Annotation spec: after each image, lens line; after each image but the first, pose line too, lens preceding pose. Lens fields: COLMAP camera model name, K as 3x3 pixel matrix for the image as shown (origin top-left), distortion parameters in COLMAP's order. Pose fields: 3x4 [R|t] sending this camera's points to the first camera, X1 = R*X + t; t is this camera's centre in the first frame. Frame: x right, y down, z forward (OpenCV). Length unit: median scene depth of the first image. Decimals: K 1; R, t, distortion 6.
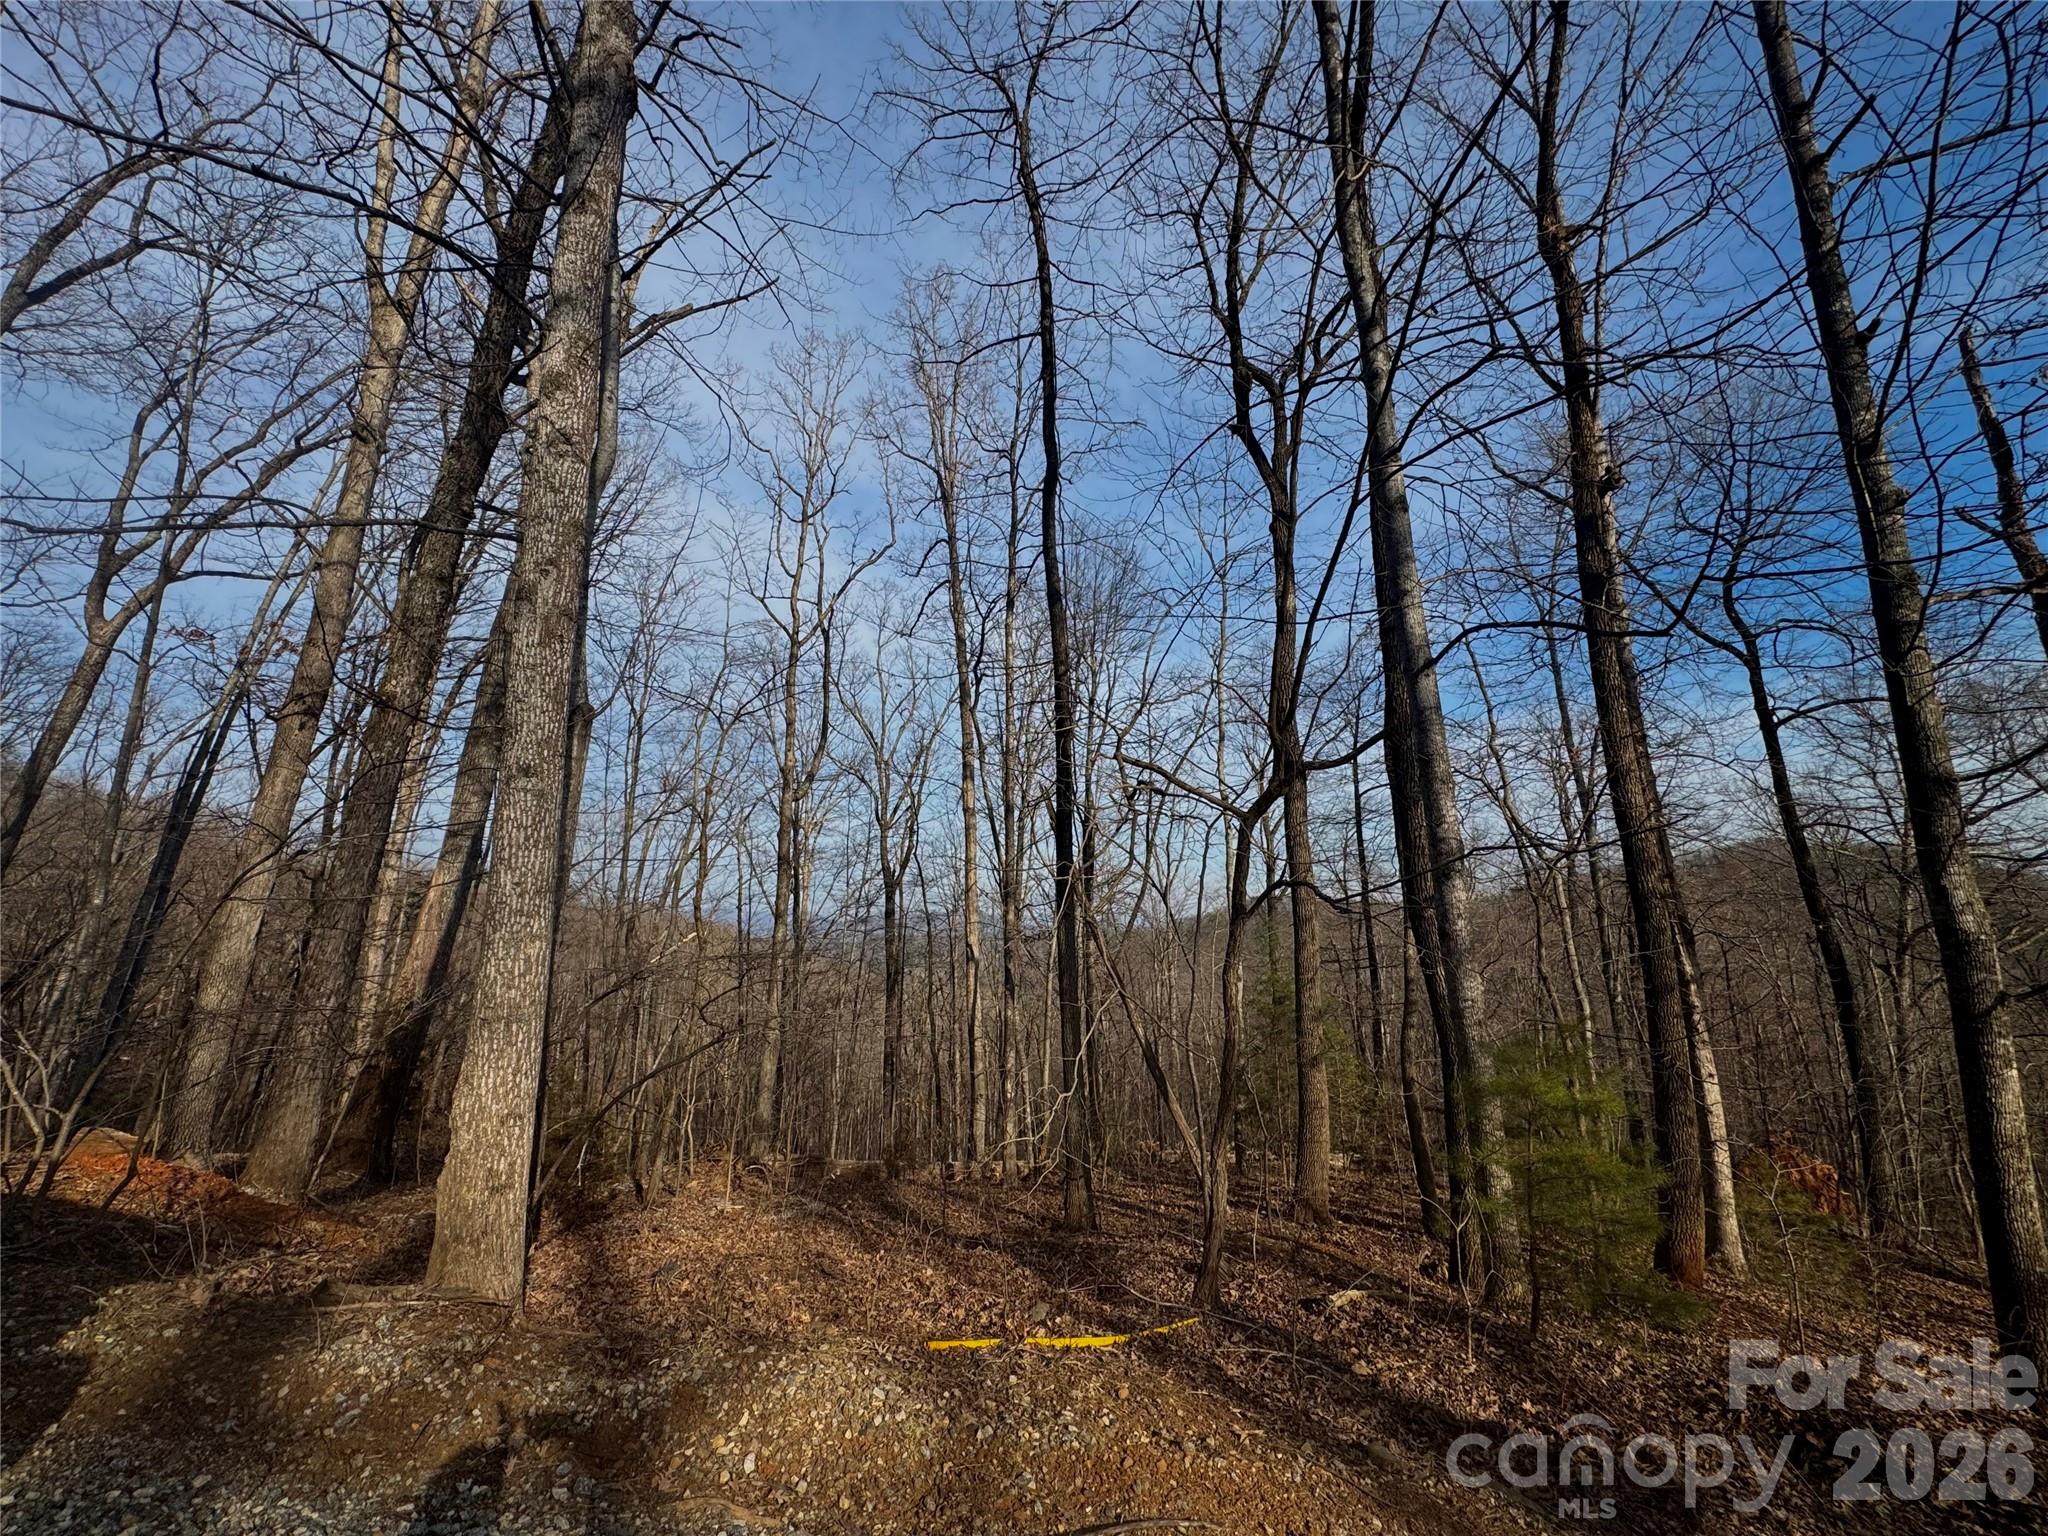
lens RADIAL K [[813.2, 0, 1021.7], [0, 813.2, 766.1], [0, 0, 1]] dist [-0.001528, -0.000035]
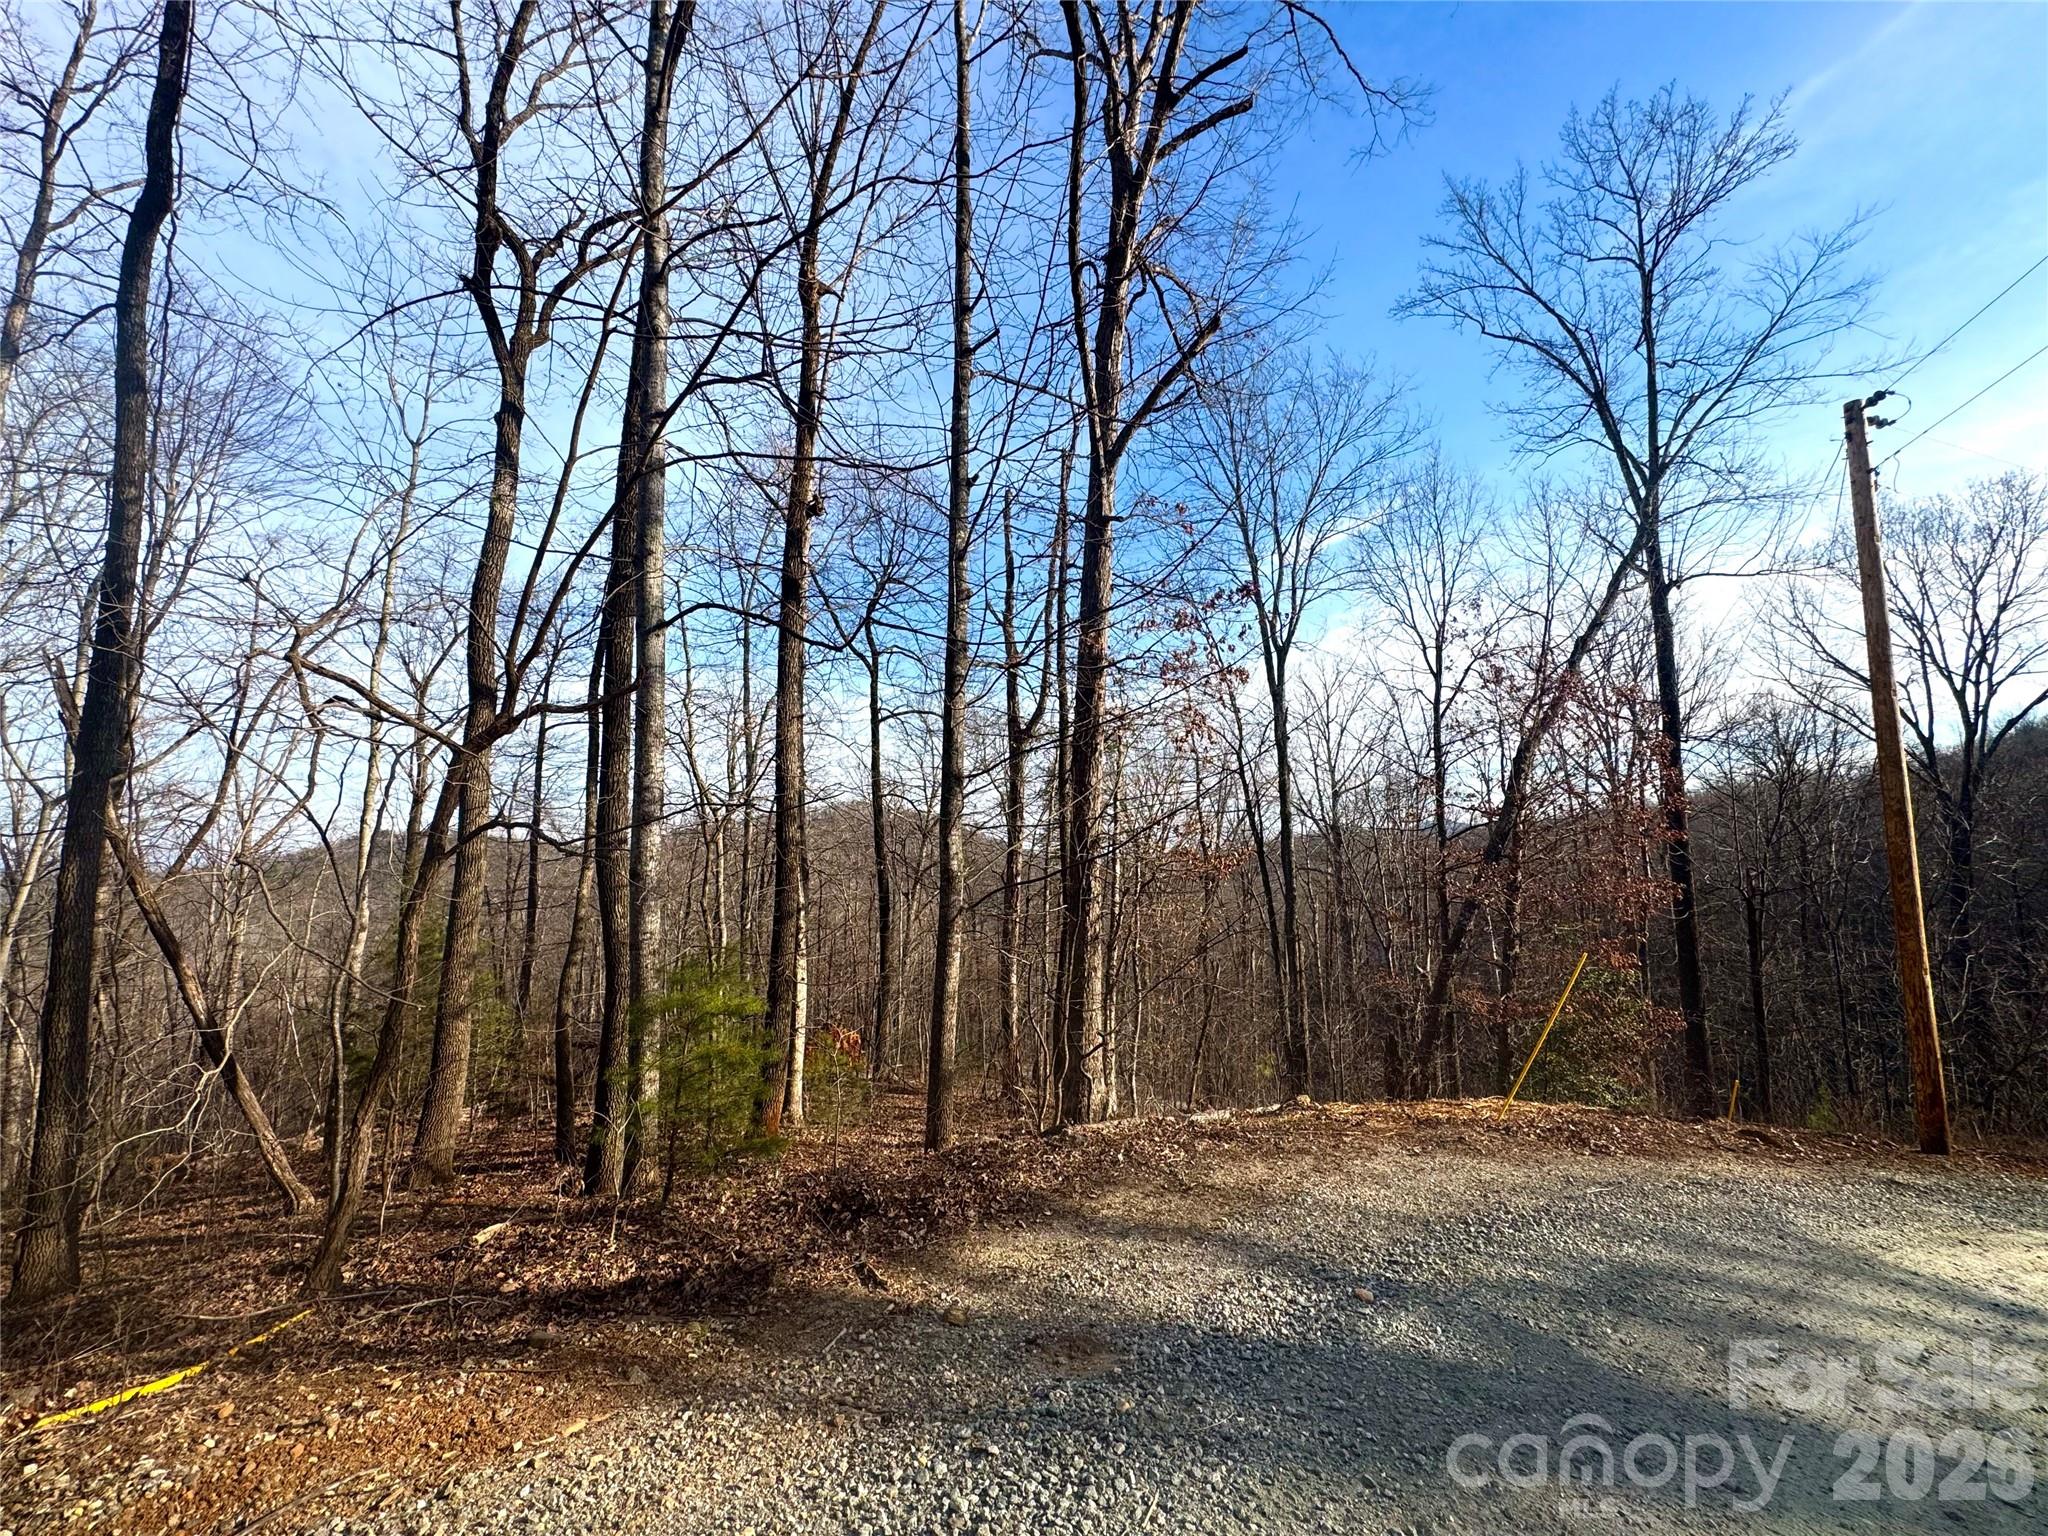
lens RADIAL K [[813.2, 0, 1021.7], [0, 813.2, 766.1], [0, 0, 1]] dist [-0.001528, -0.000035]
pose [[0.587416, 0.099205, 0.803181, -0.032471], [-0.156998, 0.987573, -0.007158, -0.004911], [-0.793910, -0.121893, 0.595692, -0.020593]]
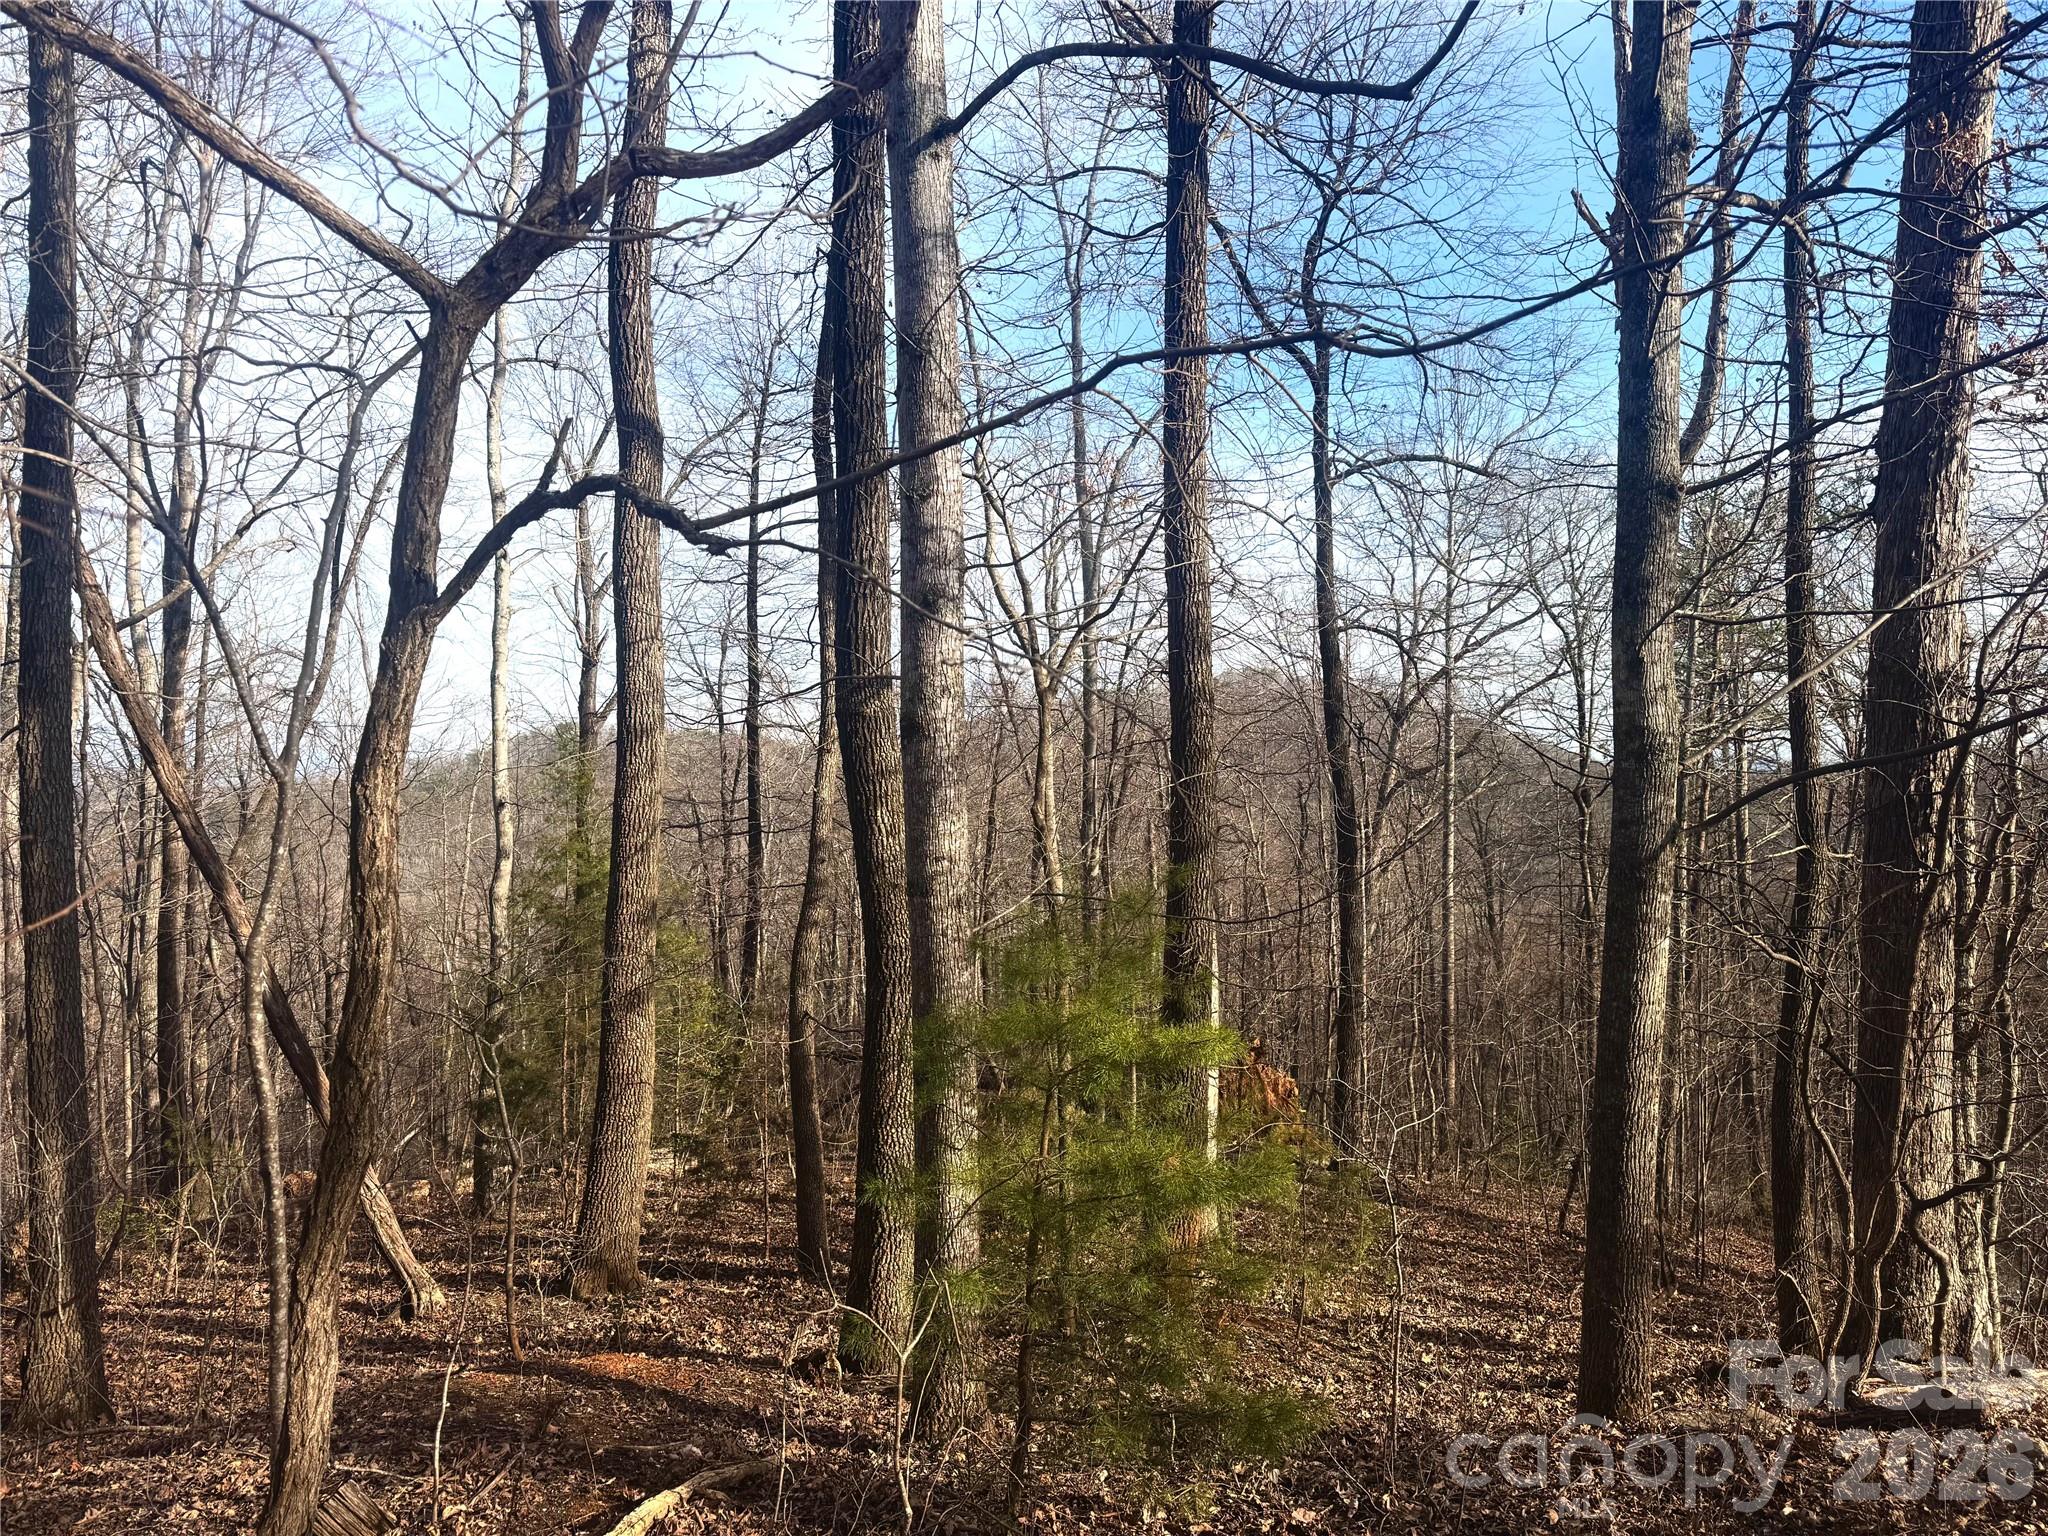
lens RADIAL K [[1429.9, 0, 1030.3], [0, 1429.9, 763.6], [0, 0, 1]] dist [0.112867, -0.114908]
pose [[0.831275, 0.014344, 0.555677, 0.054173], [-0.117495, 0.981614, 0.150431, 0.046232], [-0.543302, -0.190339, 0.817676, 0.133848]]
